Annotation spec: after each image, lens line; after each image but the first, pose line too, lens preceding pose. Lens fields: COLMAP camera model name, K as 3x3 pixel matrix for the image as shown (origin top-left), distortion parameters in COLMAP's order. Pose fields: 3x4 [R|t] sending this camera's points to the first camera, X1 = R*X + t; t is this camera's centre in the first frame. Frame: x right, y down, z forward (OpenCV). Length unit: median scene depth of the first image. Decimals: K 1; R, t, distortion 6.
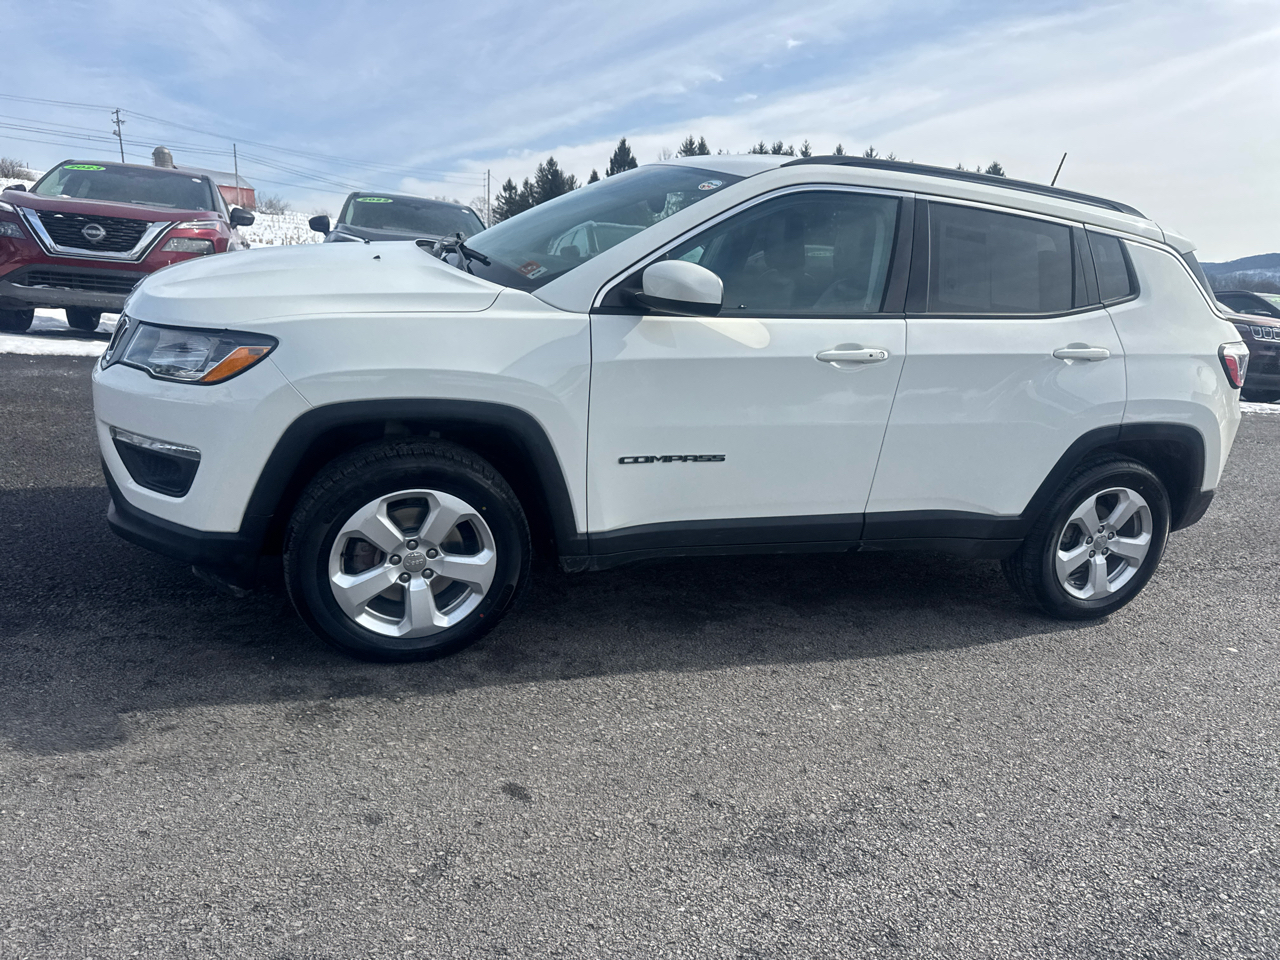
lens RADIAL K [[907.3, 0, 647.4], [0, 907.3, 478.8], [0, 0, 1]] dist [0.021639, -0.022114]
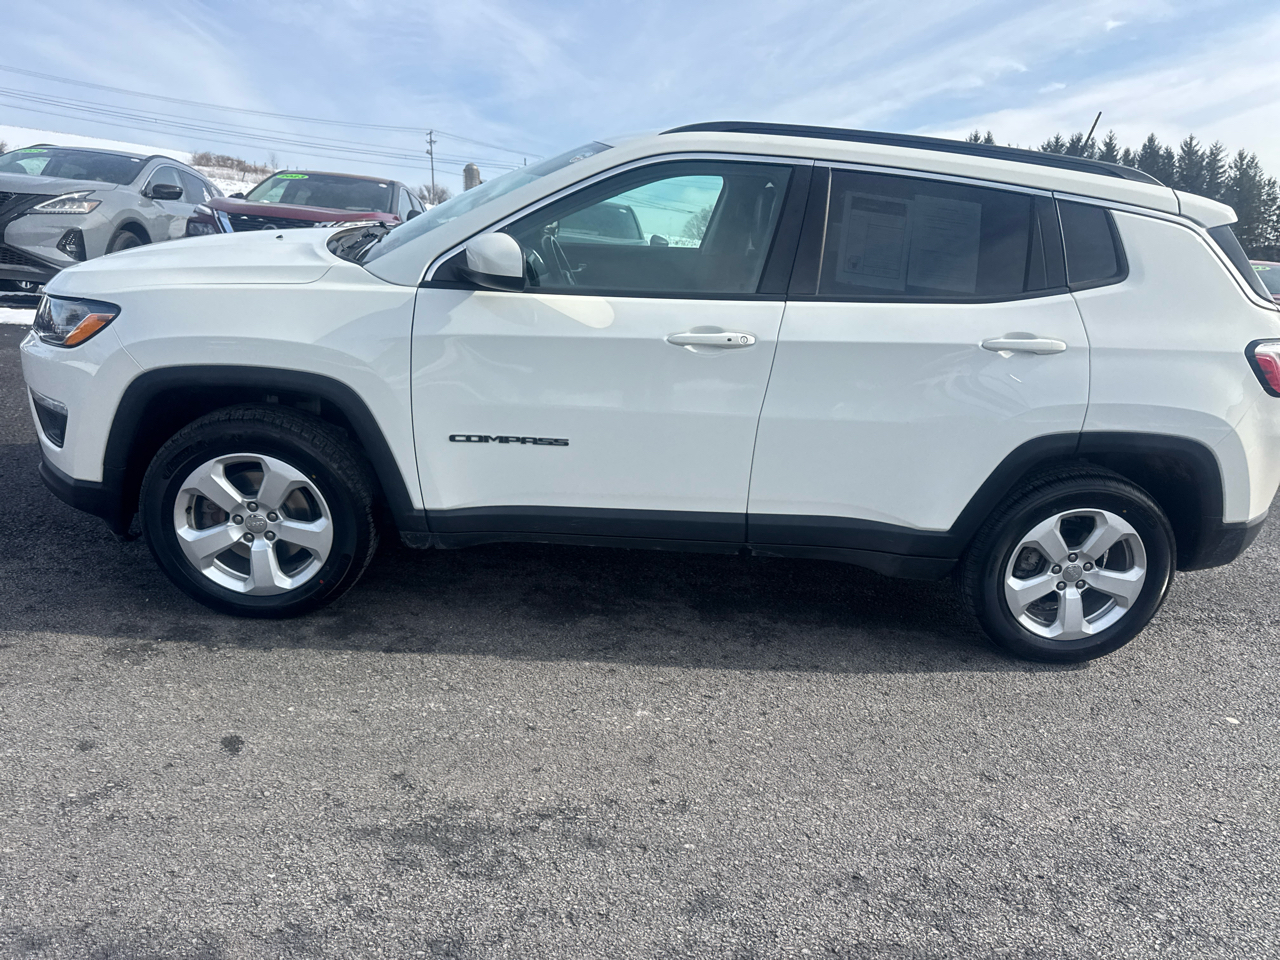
lens RADIAL K [[907.3, 0, 646.0], [0, 907.3, 488.2], [0, 0, 1]] dist [0.021639, -0.022114]
pose [[0.957834, 0.065997, -0.279639, 0.446377], [-0.064602, 0.997810, 0.014213, 0.006703], [0.279965, 0.004452, 0.960000, 0.103654]]
